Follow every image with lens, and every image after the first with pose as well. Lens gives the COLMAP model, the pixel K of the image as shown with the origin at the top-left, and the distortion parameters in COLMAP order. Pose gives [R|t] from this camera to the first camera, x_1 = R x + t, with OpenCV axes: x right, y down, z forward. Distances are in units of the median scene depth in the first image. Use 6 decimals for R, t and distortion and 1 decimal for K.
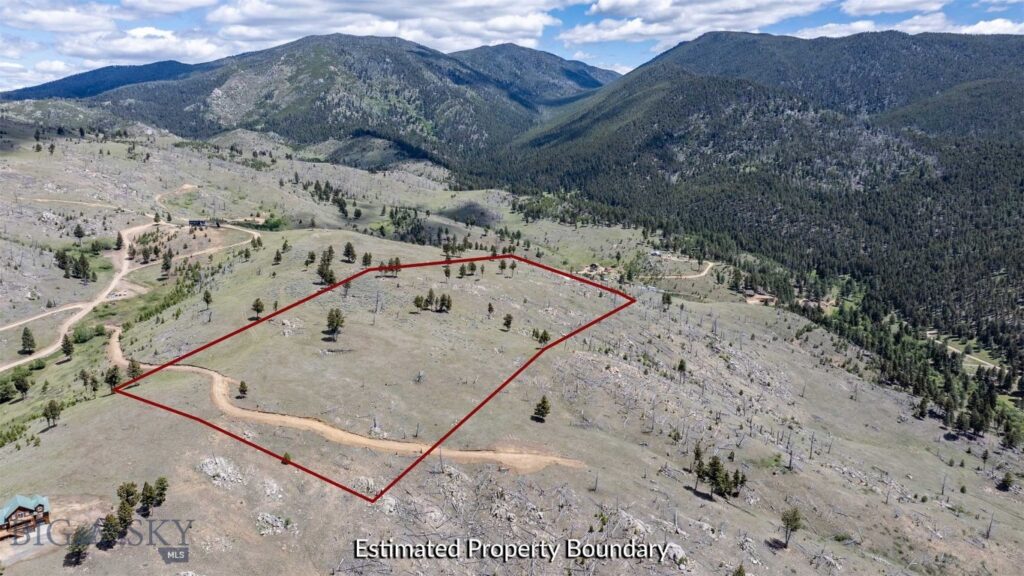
lens RADIAL K [[718.0, 0, 515.7], [0, 718.0, 283.9], [0, 0, 1]] dist [-0.023949, 0.007120]
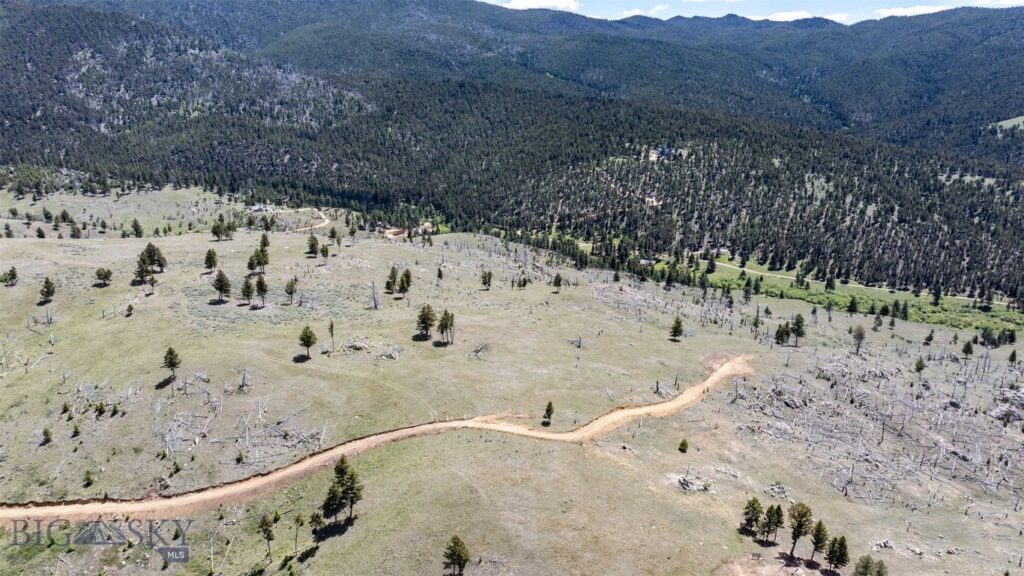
lens RADIAL K [[722.0, 0, 515.2], [0, 722.0, 278.7], [0, 0, 1]] dist [-0.051386, 0.059456]
pose [[0.574262, -0.234663, 0.784319, -0.192032], [0.177556, 0.970935, 0.160494, -0.024464], [-0.799185, 0.047095, 0.599237, 0.108510]]
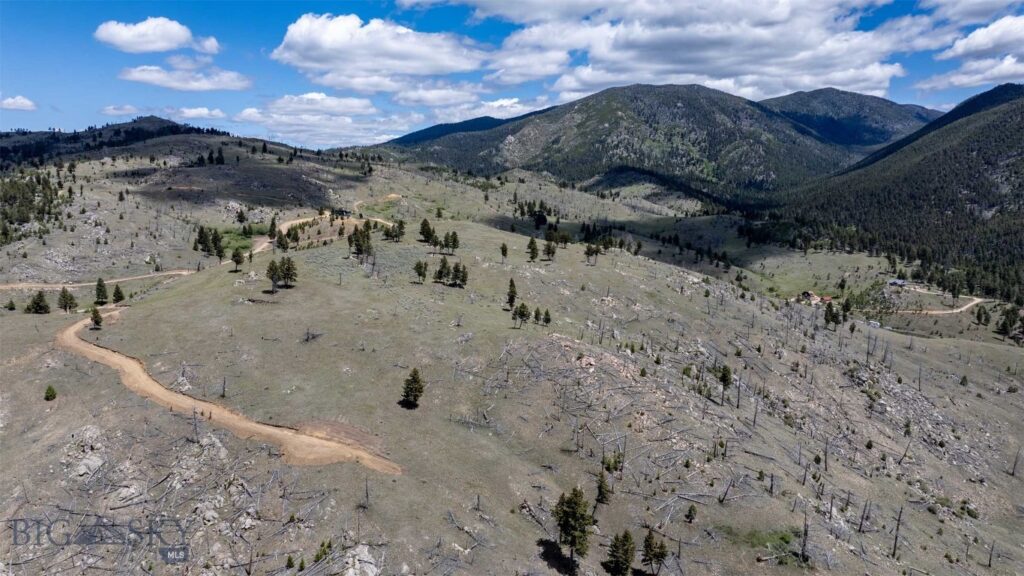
lens RADIAL K [[718.0, 0, 515.7], [0, 718.0, 283.9], [0, 0, 1]] dist [-0.023949, 0.007120]
pose [[0.905017, 0.053338, -0.422018, 0.081558], [-0.088414, 0.994027, -0.063971, 0.022595], [0.416085, 0.095207, 0.904328, 0.086381]]
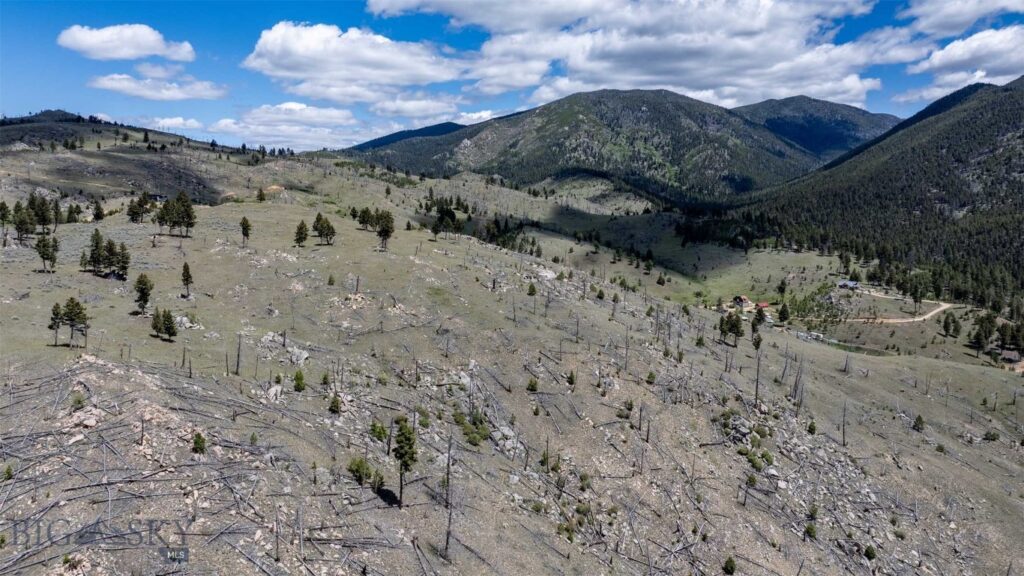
lens RADIAL K [[716.9, 0, 520.1], [0, 716.9, 284.5], [0, 0, 1]] dist [0.010193, -0.057723]
pose [[0.918020, 0.045531, -0.393911, 0.098002], [-0.085129, 0.992854, -0.083633, 0.016975], [0.387288, 0.110310, 0.915336, 0.183590]]
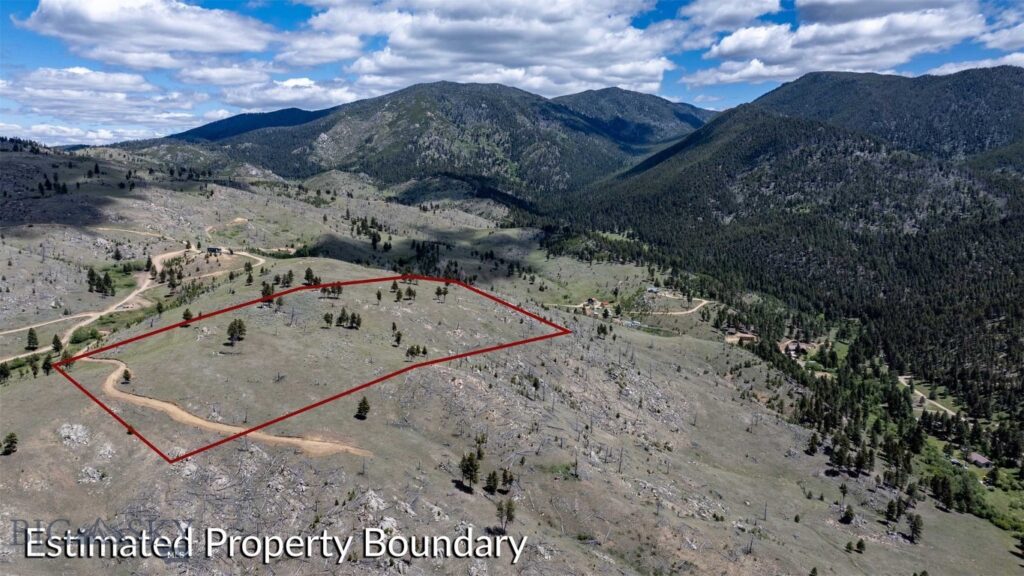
lens RADIAL K [[718.0, 0, 515.7], [0, 718.0, 283.9], [0, 0, 1]] dist [-0.023949, 0.007120]
pose [[0.985350, 0.026819, -0.168423, 0.095156], [-0.036307, 0.997907, -0.053513, 0.005621], [0.166635, 0.058844, 0.984261, -0.021940]]
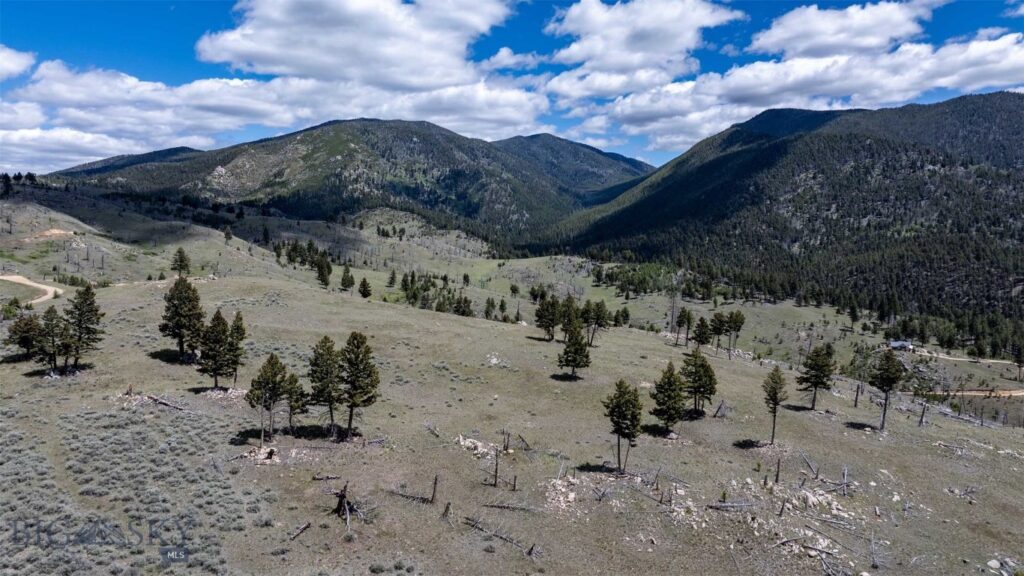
lens RADIAL K [[718.0, 0, 515.7], [0, 718.0, 283.9], [0, 0, 1]] dist [-0.023949, 0.007120]
pose [[0.999304, -0.004929, -0.036980, -0.036316], [-0.000426, 0.989662, -0.143421, -0.006994], [0.037305, 0.143337, 0.988971, 0.254815]]
